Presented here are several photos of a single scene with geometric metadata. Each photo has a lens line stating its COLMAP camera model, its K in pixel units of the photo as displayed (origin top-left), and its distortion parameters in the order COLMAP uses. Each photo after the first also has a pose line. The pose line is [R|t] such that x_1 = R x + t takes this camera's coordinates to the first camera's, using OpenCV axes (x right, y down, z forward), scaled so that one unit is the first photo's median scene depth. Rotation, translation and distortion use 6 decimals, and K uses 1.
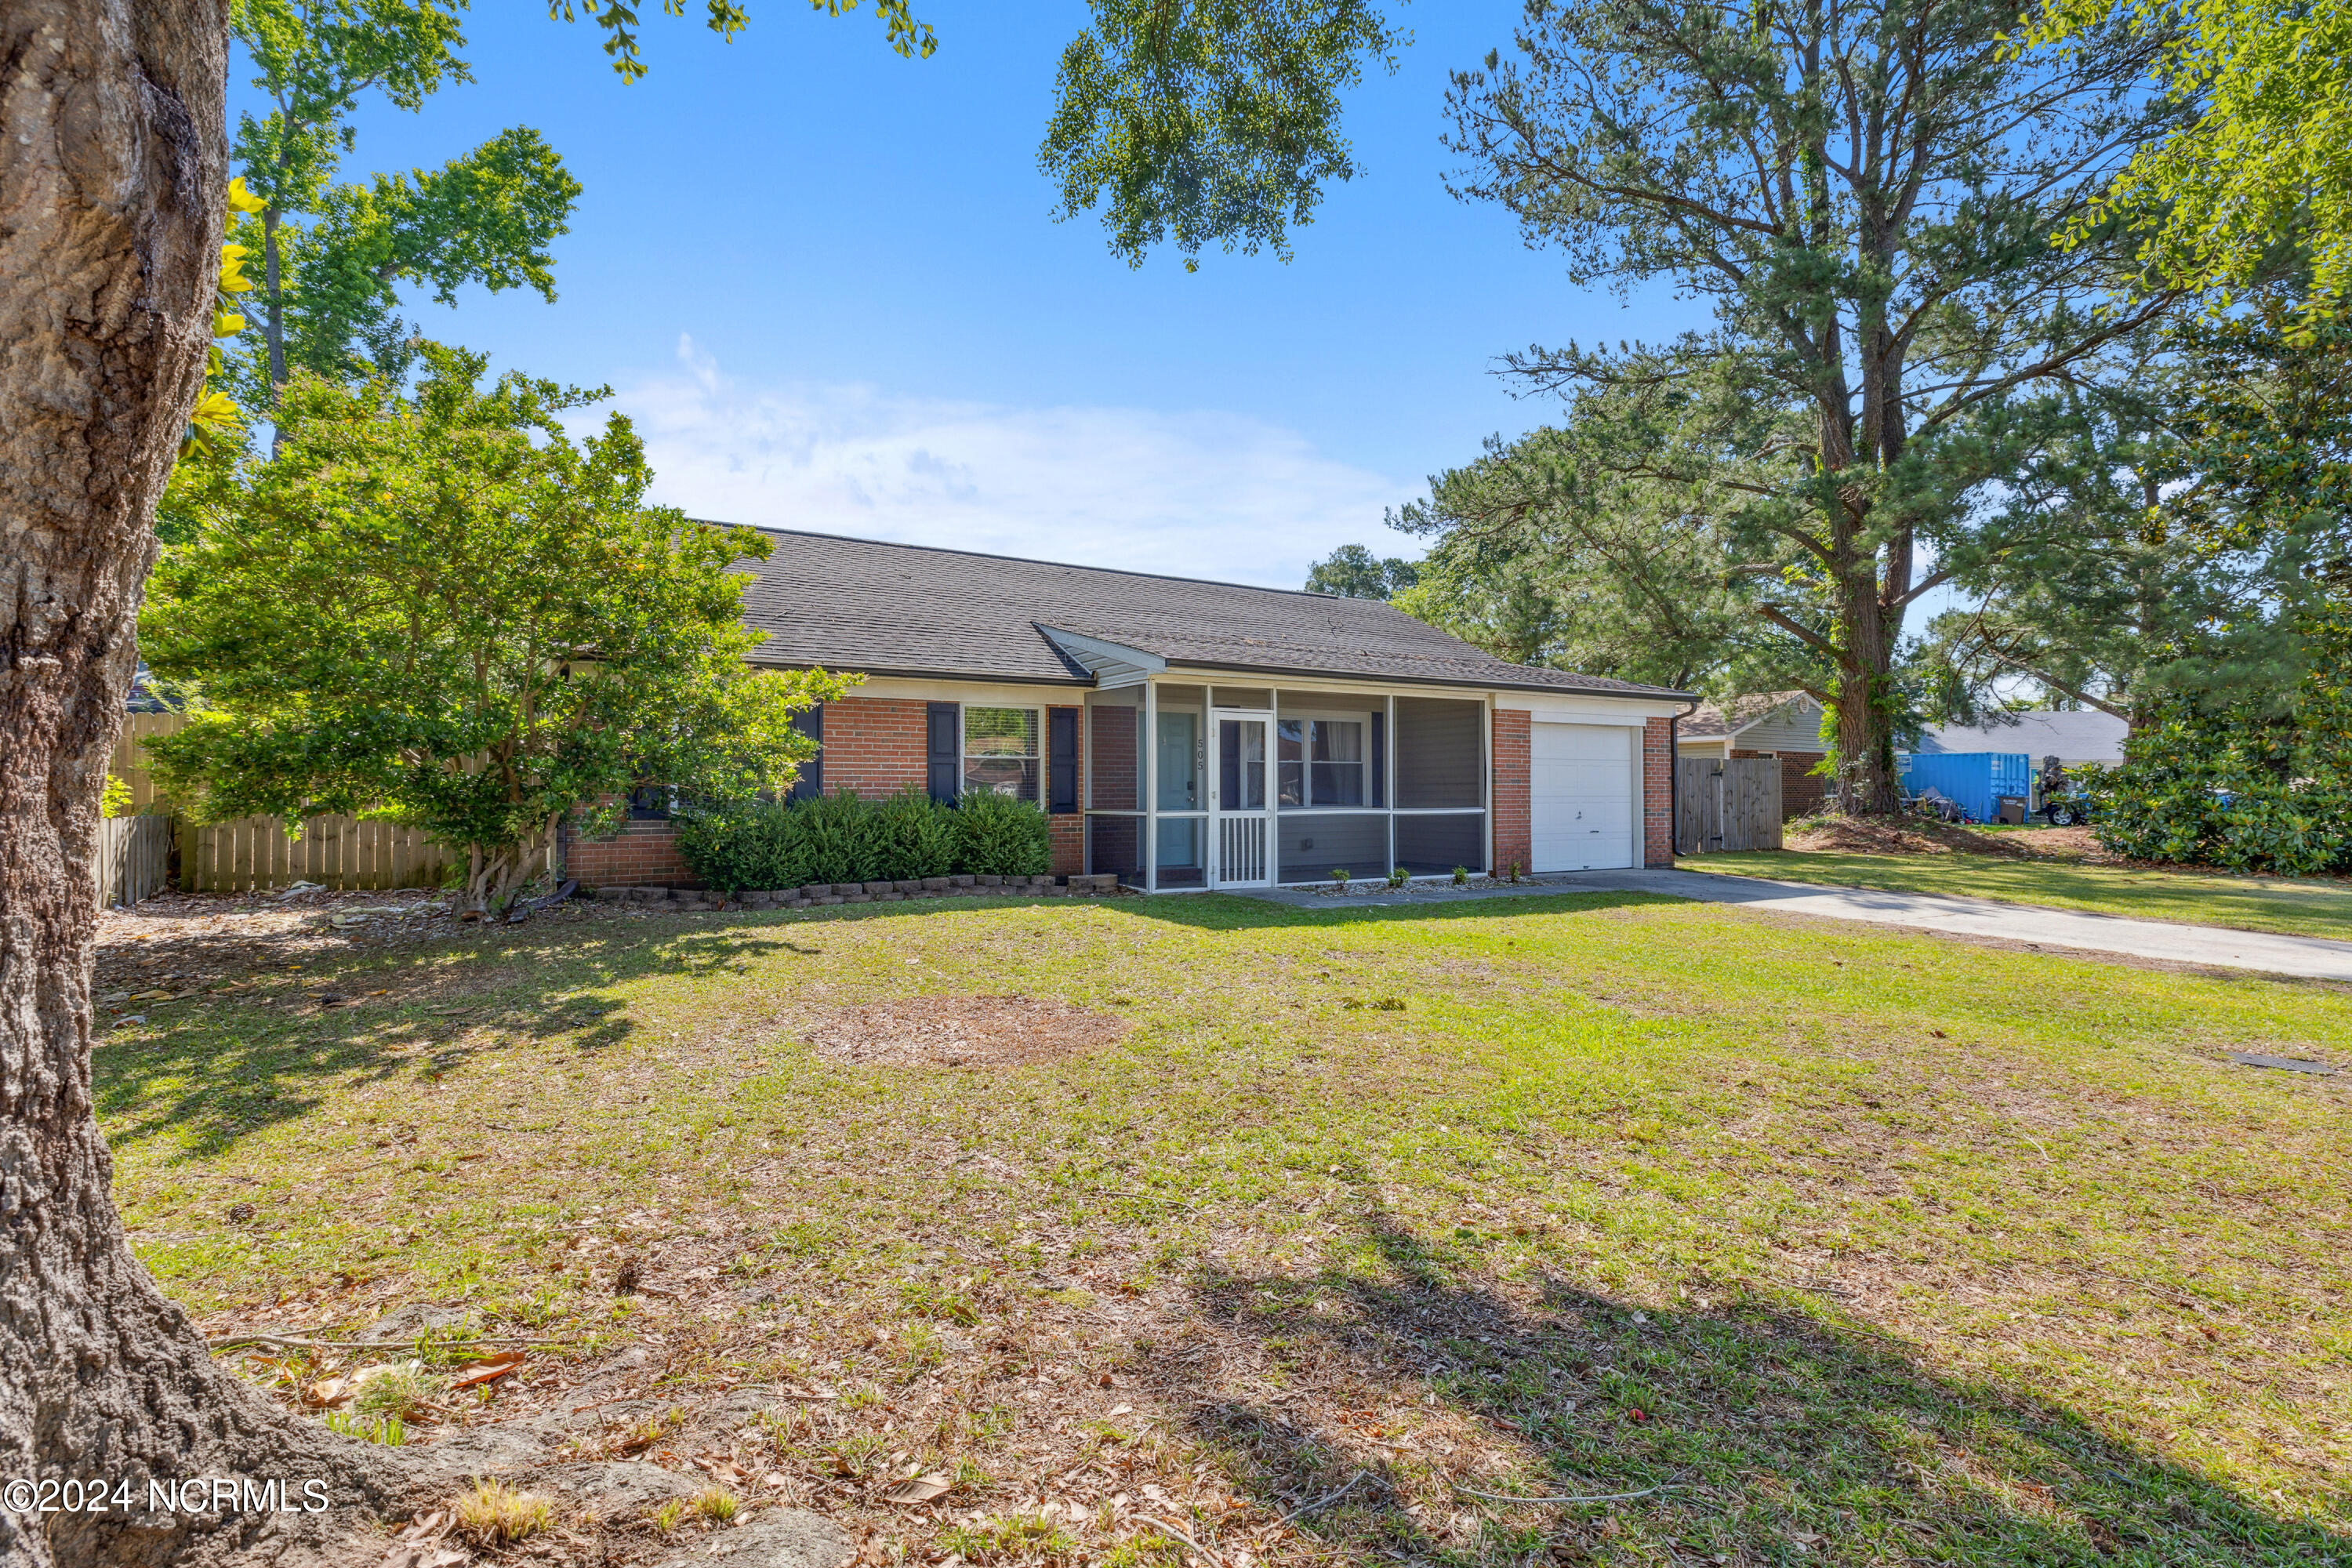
lens RADIAL K [[1065.1, 0, 1201.7], [0, 1065.1, 774.3], [0, 0, 1]] dist [0.008252, -0.002299]
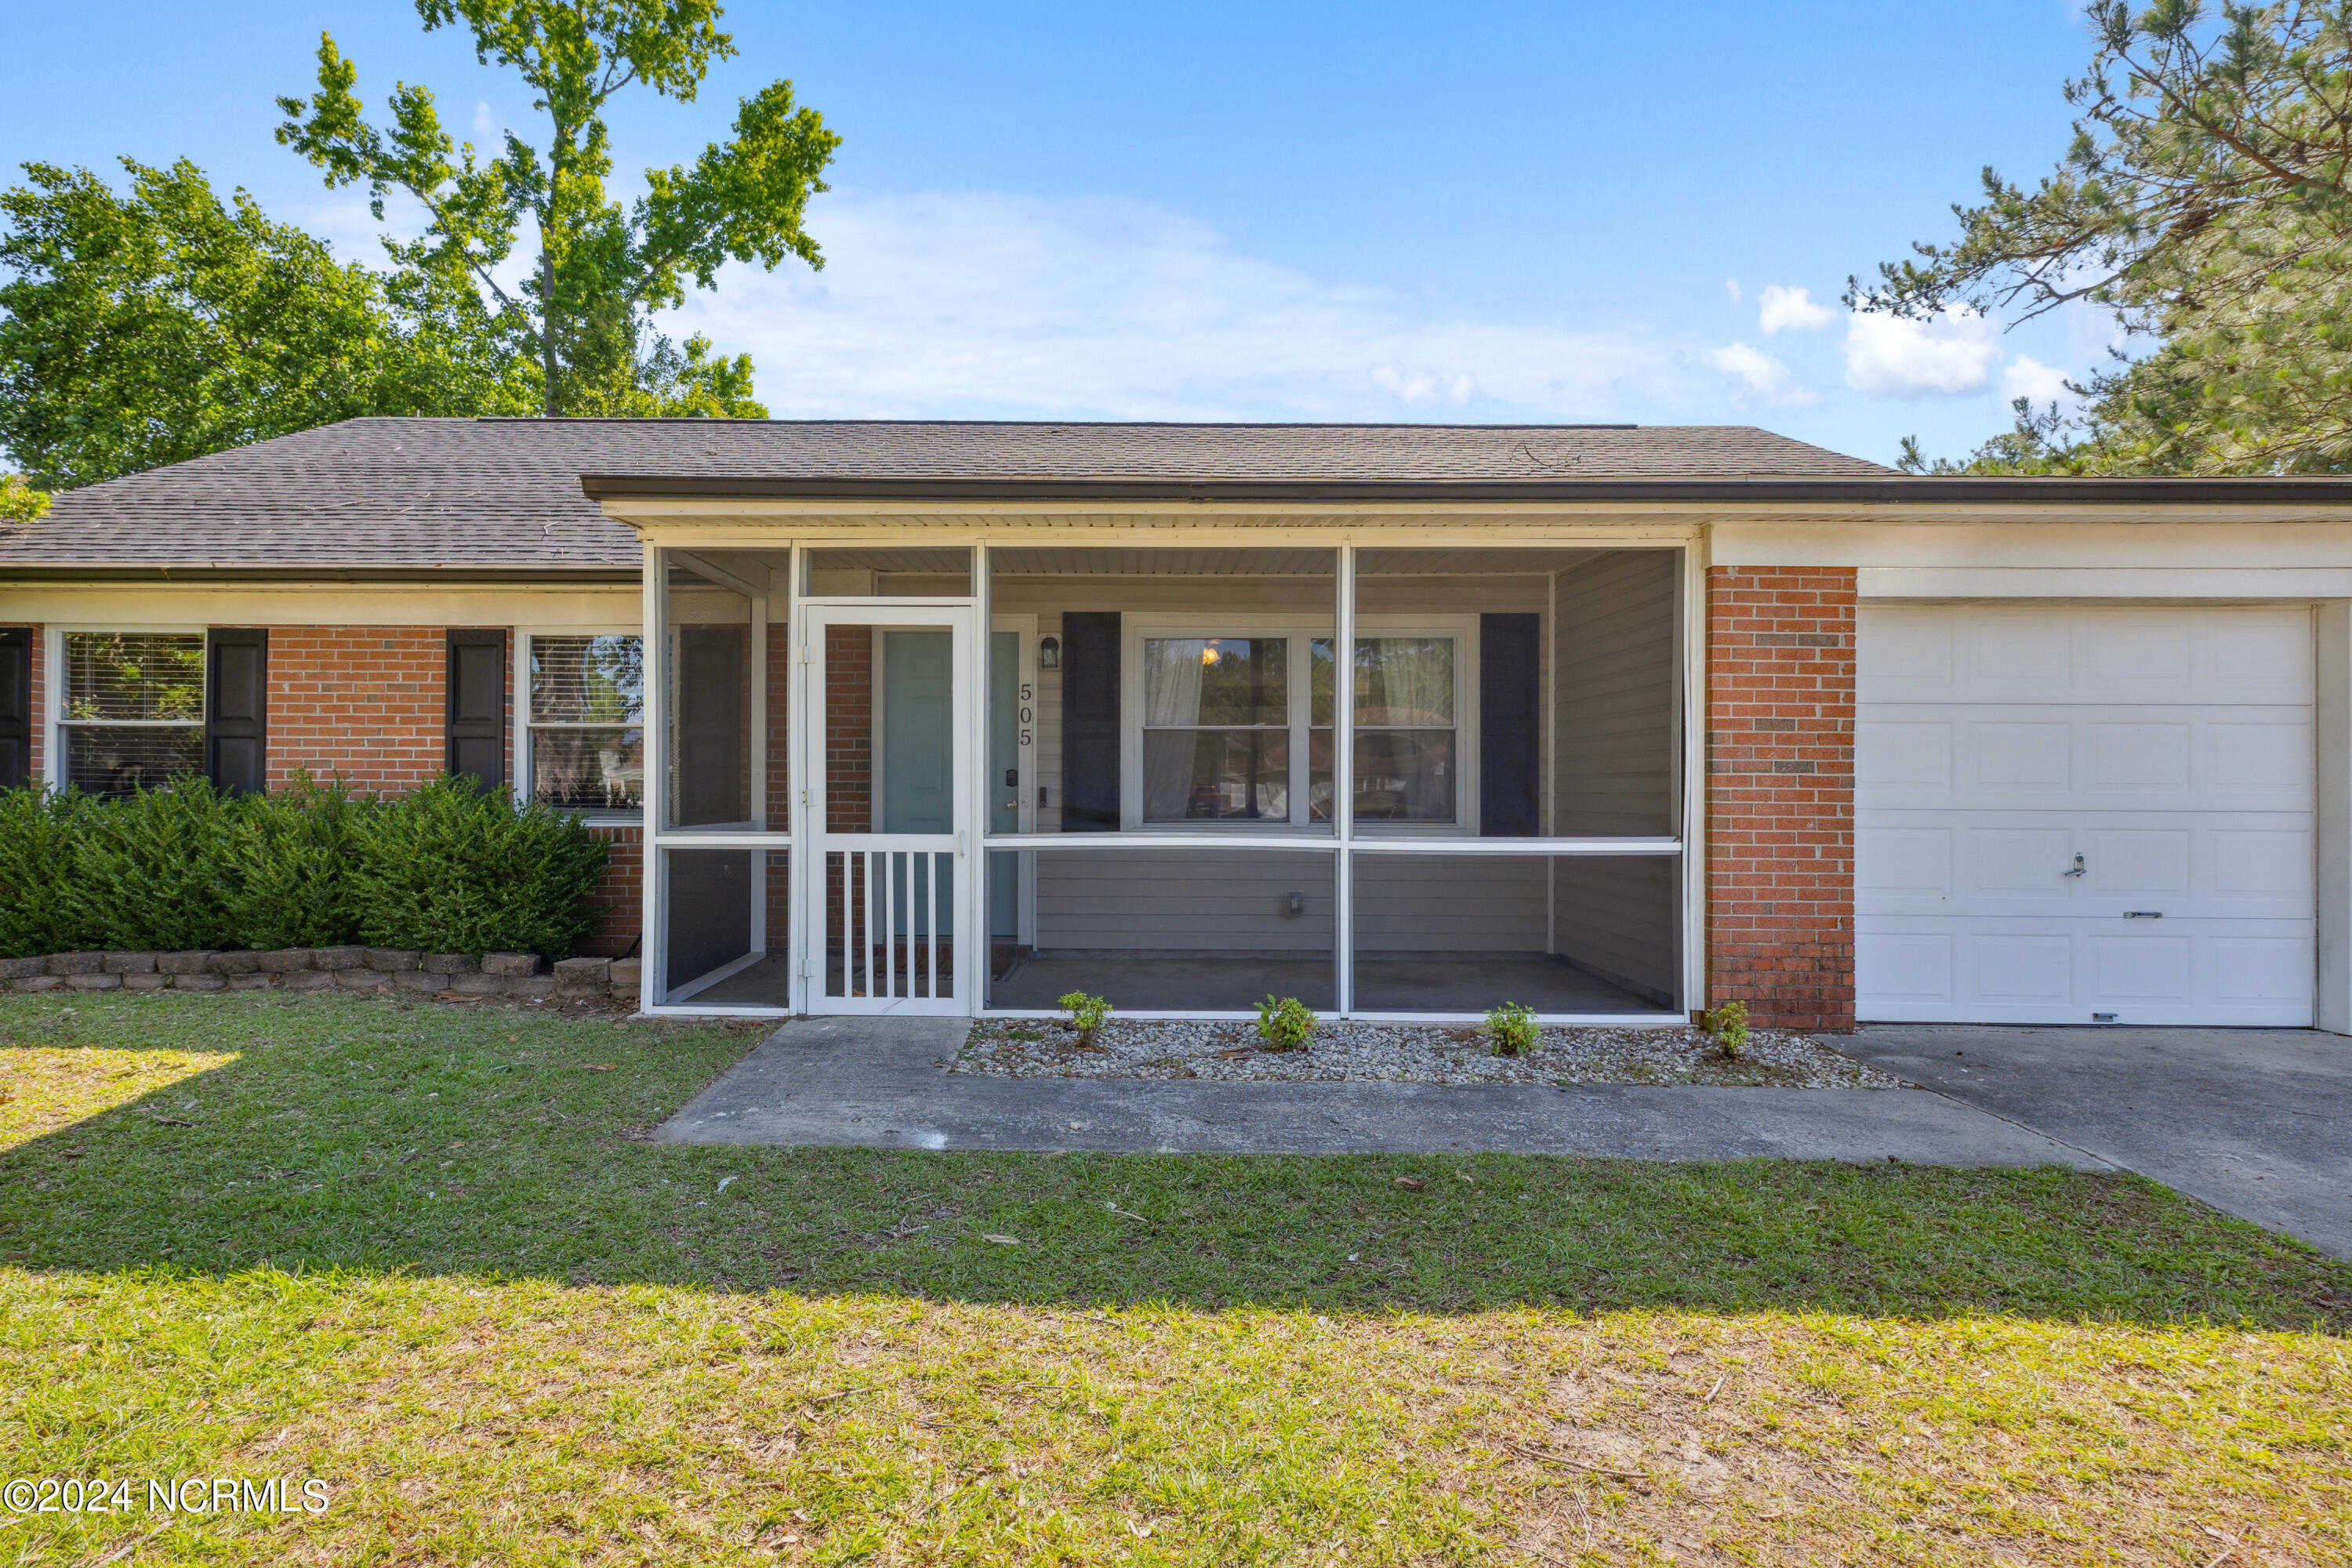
lens RADIAL K [[1140.6, 0, 1136.0], [0, 1140.6, 785.9], [0, 0, 1]] dist [0.003909, 0.000010]
pose [[0.851723, 0.003713, -0.523980, 0.358547], [0.001293, 0.999957, 0.009186, 0.010113], [0.523991, -0.008502, 0.851681, 0.649701]]
